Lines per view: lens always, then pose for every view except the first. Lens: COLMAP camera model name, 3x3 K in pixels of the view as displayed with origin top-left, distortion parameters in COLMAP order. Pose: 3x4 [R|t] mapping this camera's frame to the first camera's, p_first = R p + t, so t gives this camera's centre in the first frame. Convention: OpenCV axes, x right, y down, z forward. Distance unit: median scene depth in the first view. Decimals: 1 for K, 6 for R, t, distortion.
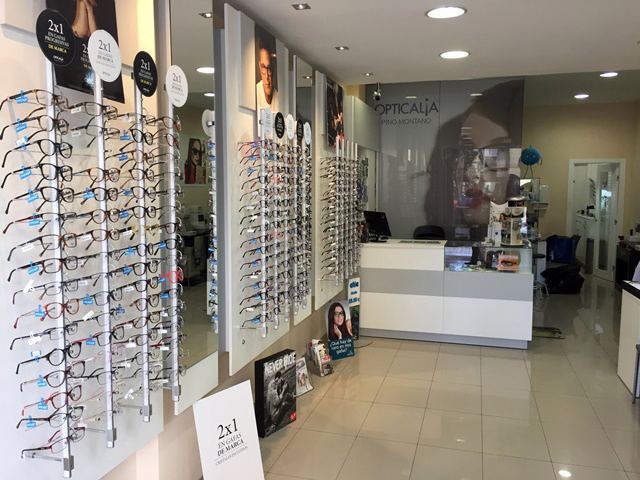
lens RADIAL K [[559.5, 0, 319.6], [0, 559.5, 239.6], [0, 0, 1]] dist [0.014217, 0.003696]
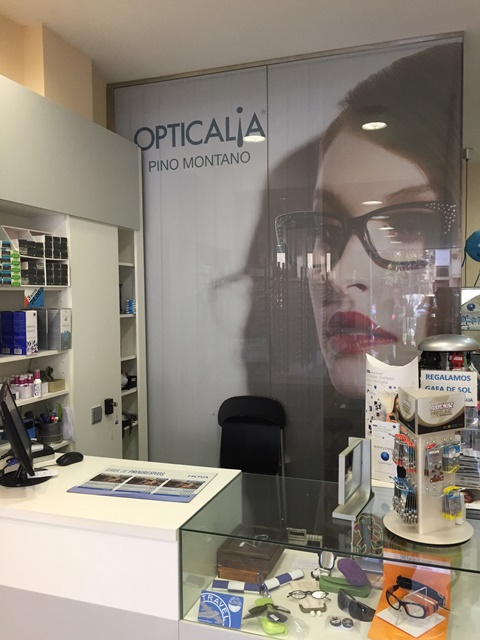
lens RADIAL K [[559.5, 0, 239.9], [0, 559.5, 319.6], [0, 0, 1]] dist [0.014217, 0.003696]
pose [[0.998230, -0.007556, -0.058982, 0.216594], [0.003952, 0.998132, -0.060972, -0.059620], [0.059333, 0.060631, 0.996395, 0.575474]]
